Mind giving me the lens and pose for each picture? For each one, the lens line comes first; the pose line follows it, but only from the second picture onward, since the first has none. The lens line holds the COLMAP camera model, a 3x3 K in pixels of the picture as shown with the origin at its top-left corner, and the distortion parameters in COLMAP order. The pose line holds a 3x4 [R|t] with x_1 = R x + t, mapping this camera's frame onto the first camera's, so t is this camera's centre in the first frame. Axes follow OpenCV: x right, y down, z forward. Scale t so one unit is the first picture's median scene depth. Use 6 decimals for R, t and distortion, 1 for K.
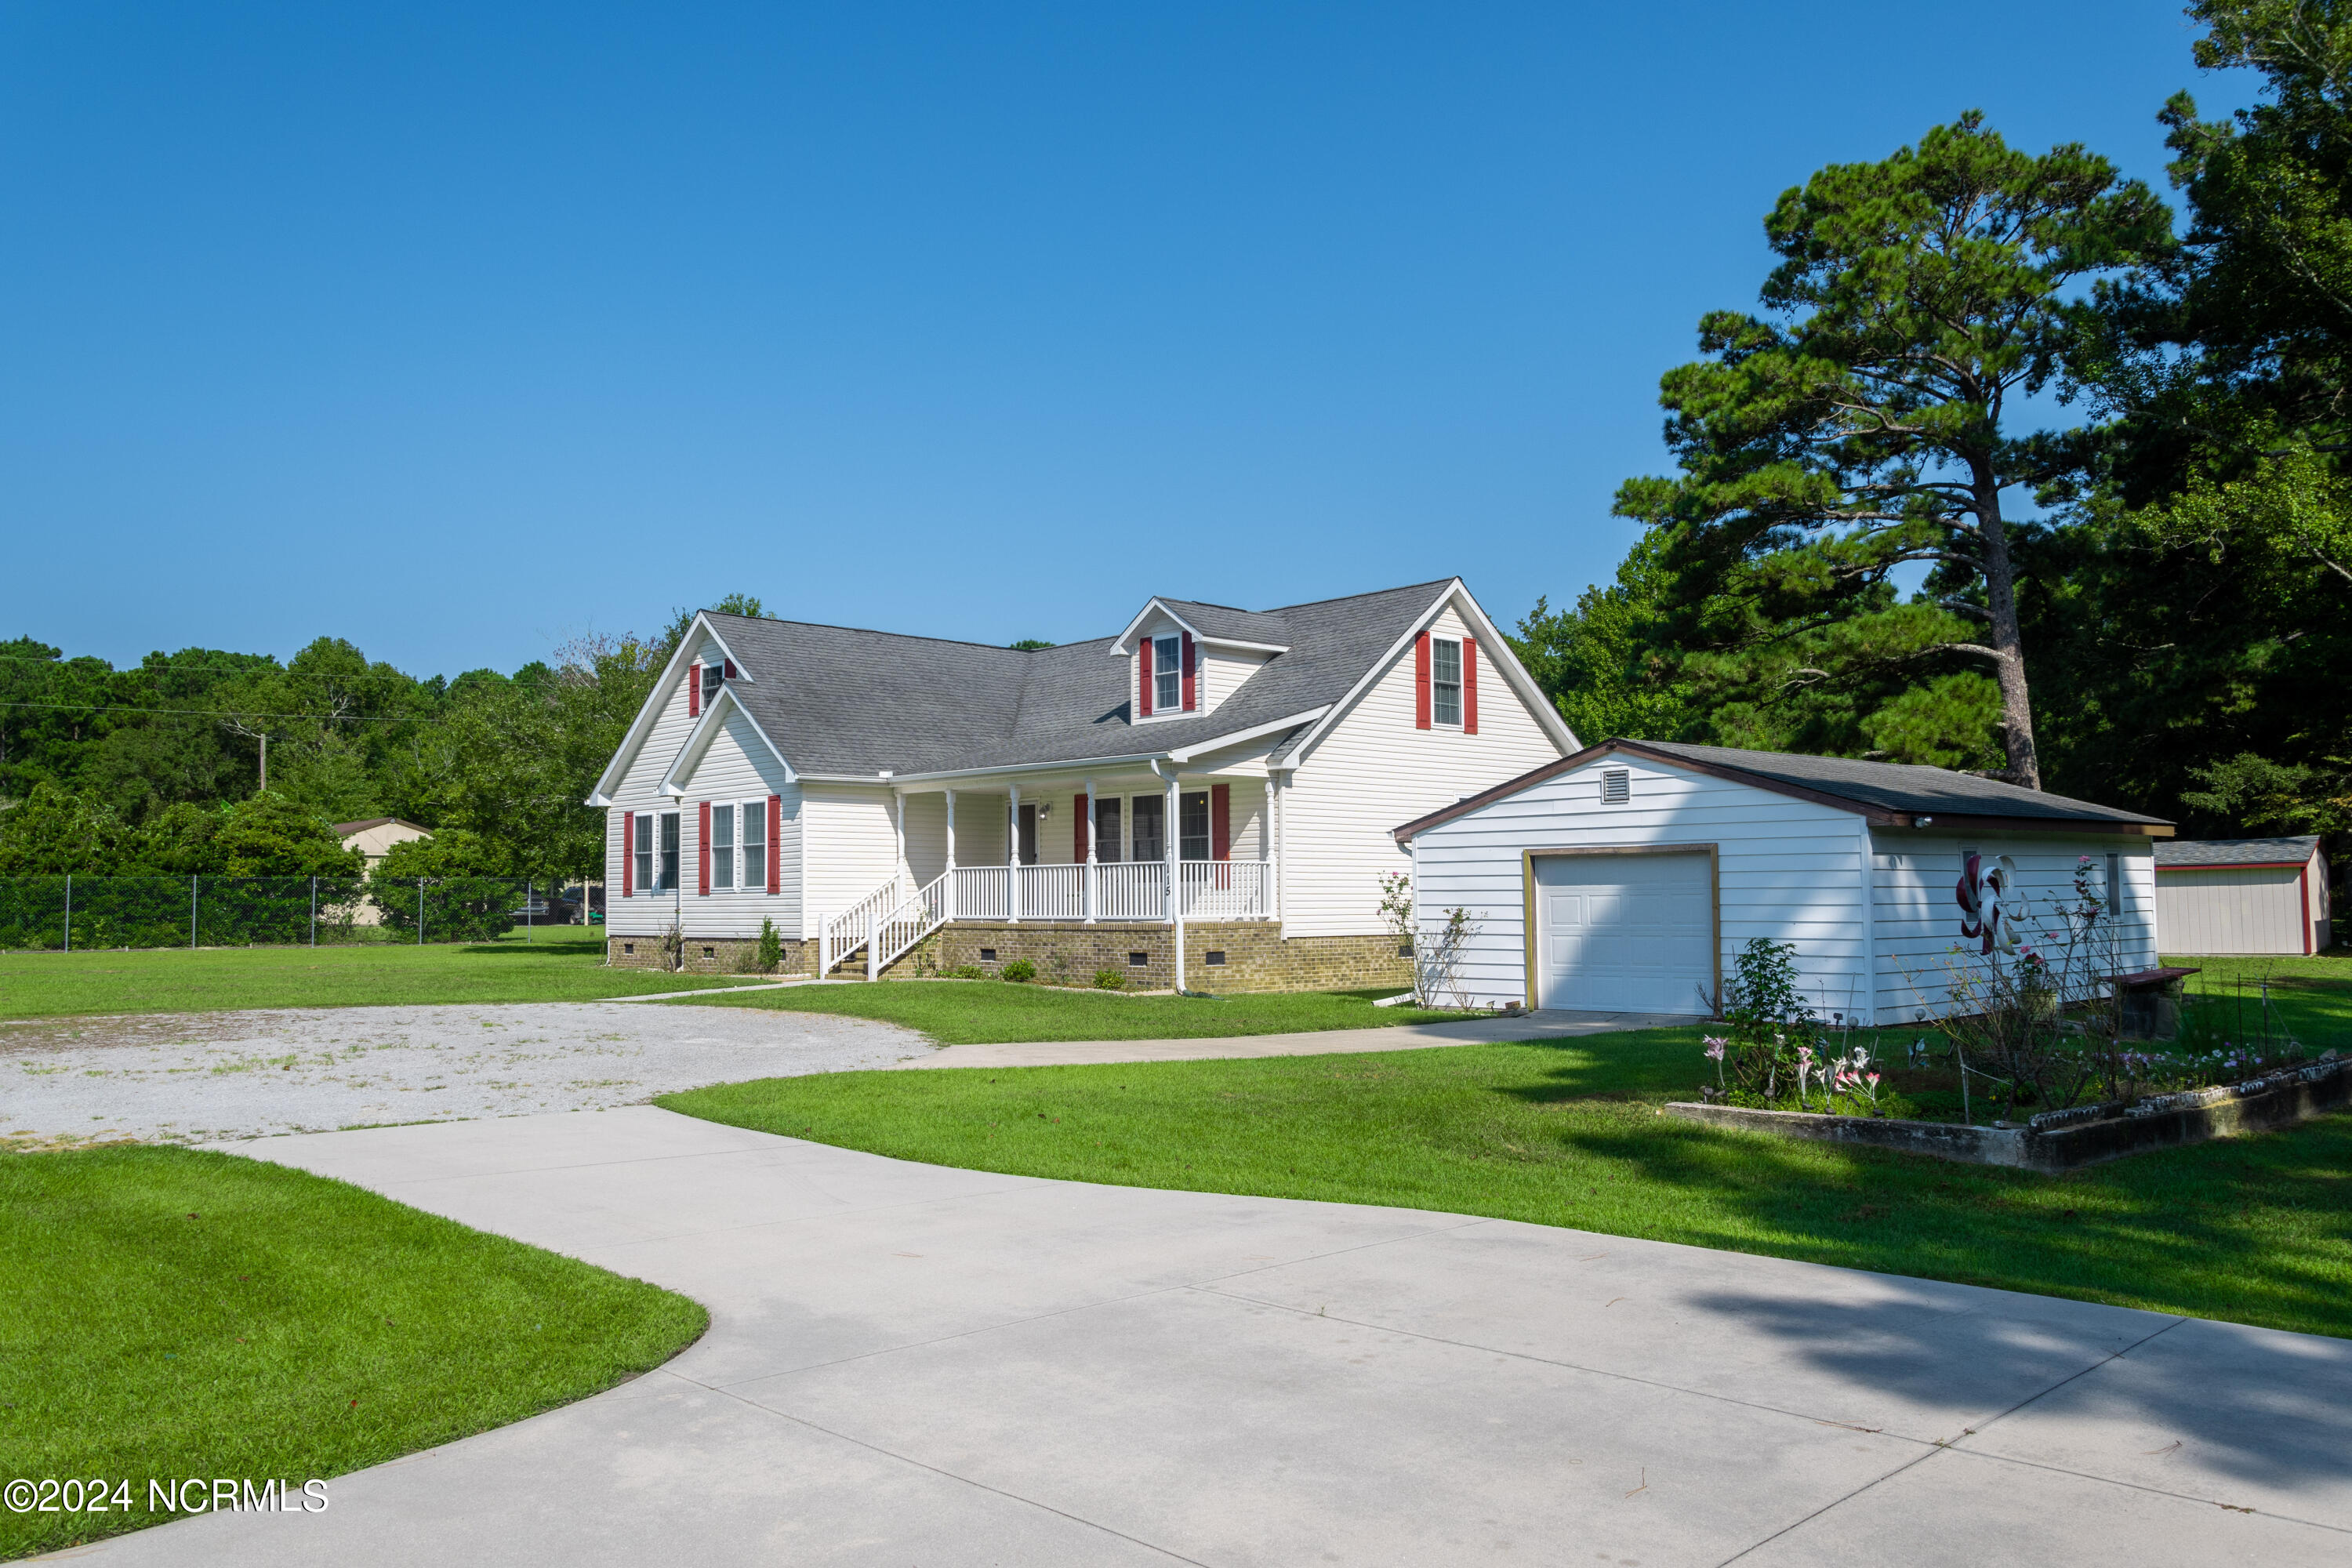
lens RADIAL K [[1836.6, 0, 1180.3], [0, 1836.6, 795.4], [0, 0, 1]] dist [-0.000276, 0.032731]
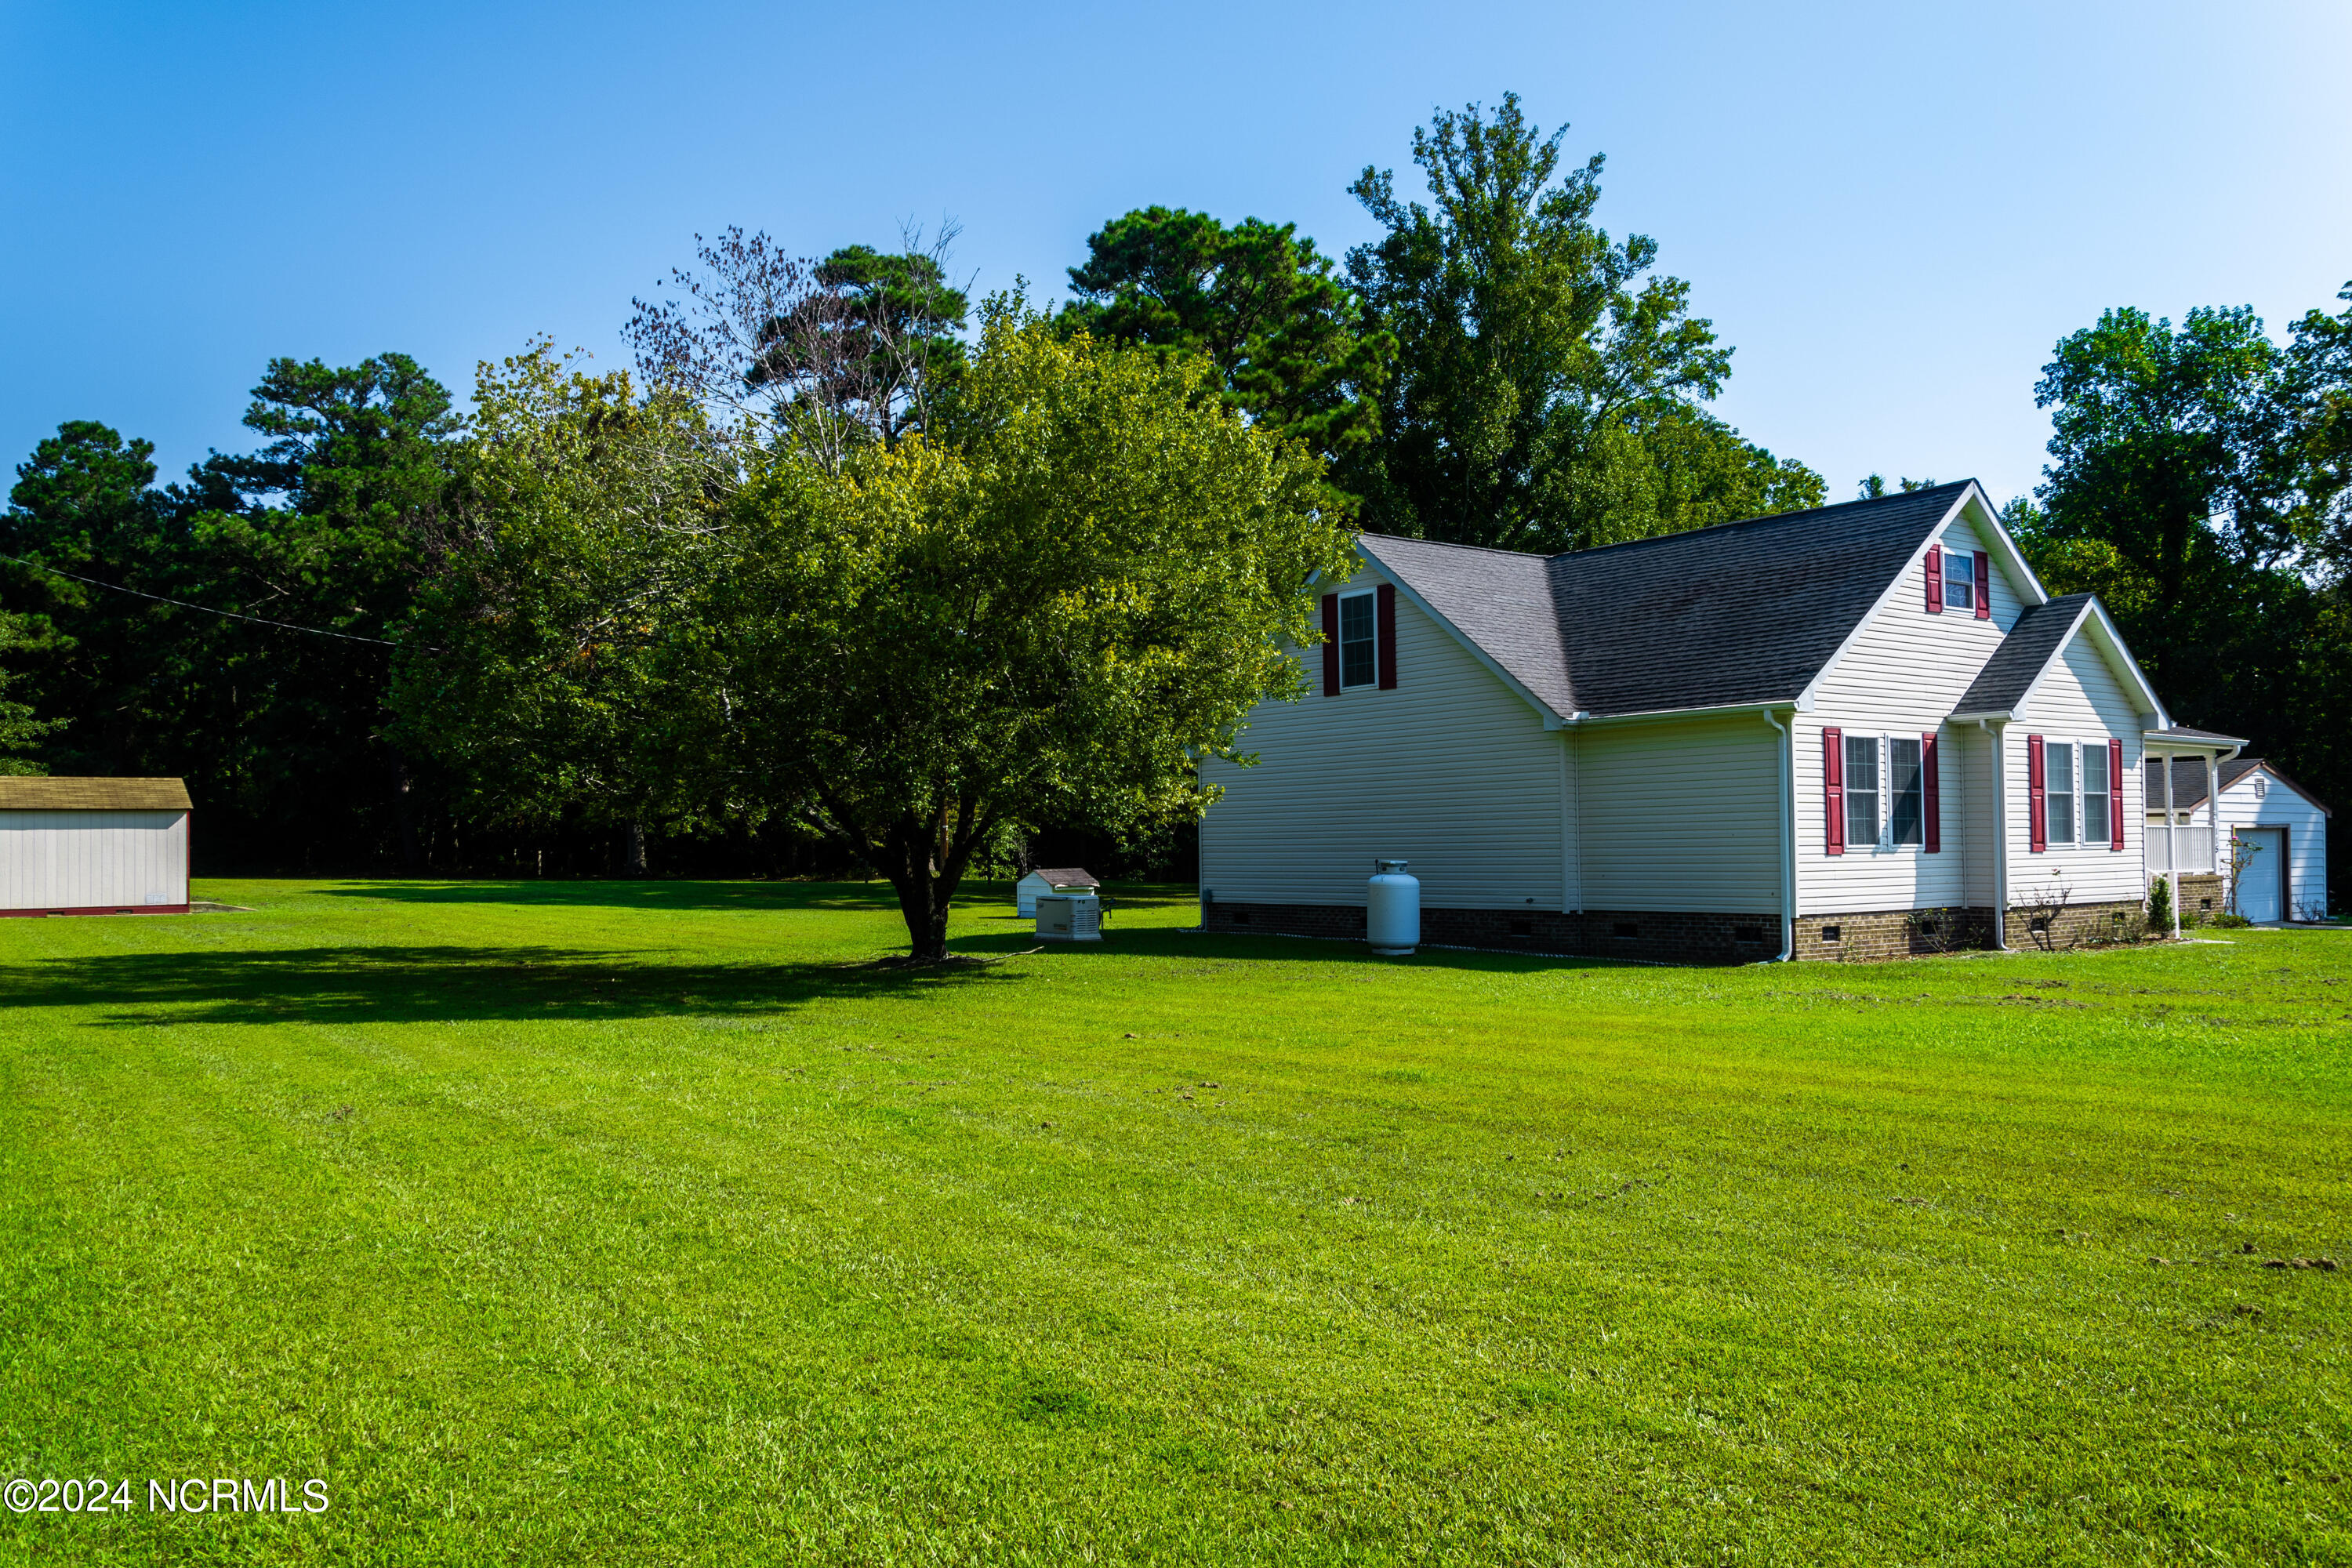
lens RADIAL K [[1836.6, 0, 1176.8], [0, 1836.6, 791.1], [0, 0, 1]] dist [-0.000276, 0.032731]
pose [[0.095728, 0.037503, 0.994701, -1.123936], [-0.049932, 0.998213, -0.032831, 0.074910], [-0.994154, -0.046524, 0.097430, 1.335948]]
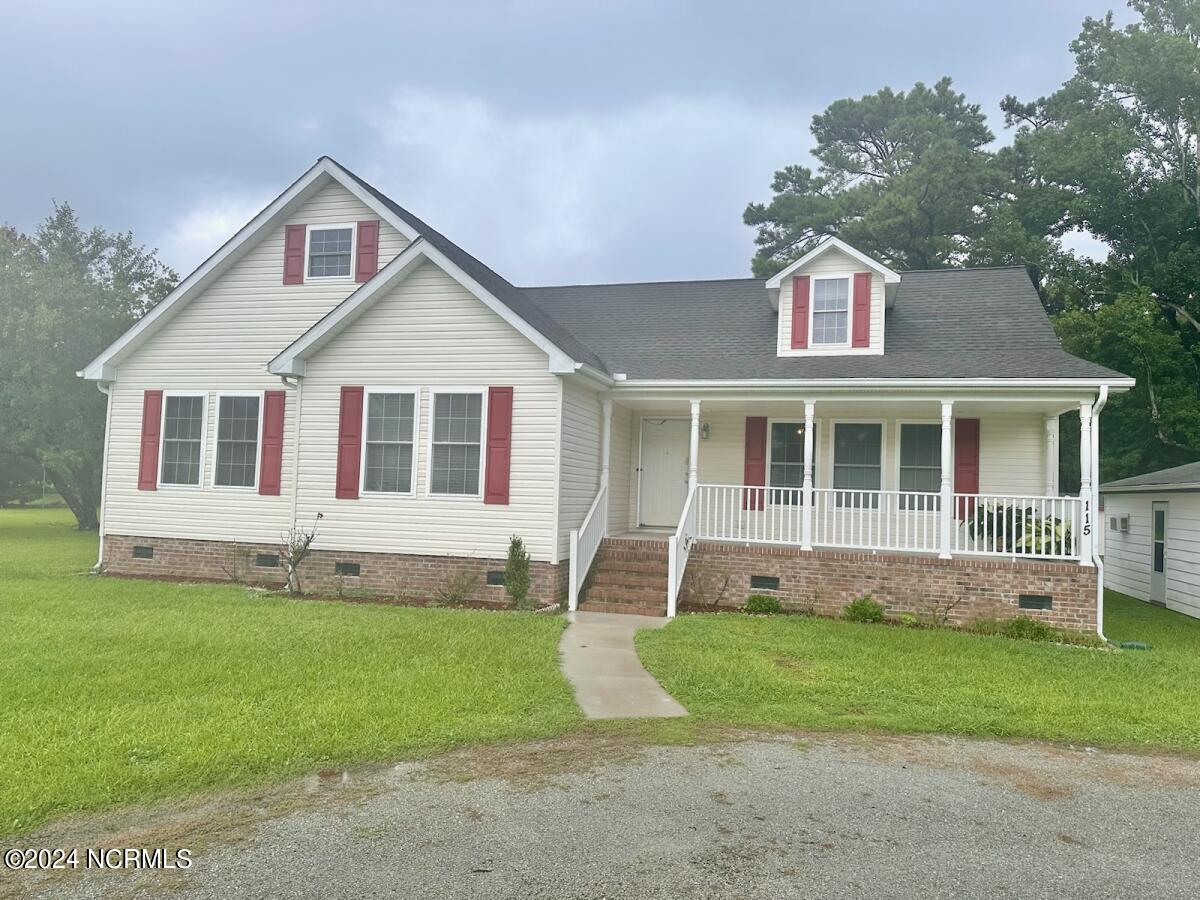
lens RADIAL K [[842.3, 0, 599.6], [0, 842.3, 453.5], [0, 0, 1]] dist [0.038435, -0.013088]
pose [[0.858648, 0.066595, 0.508222, -0.366312], [-0.073758, 0.997258, -0.006060, 0.028910], [-0.507232, -0.032282, 0.861205, 0.636553]]
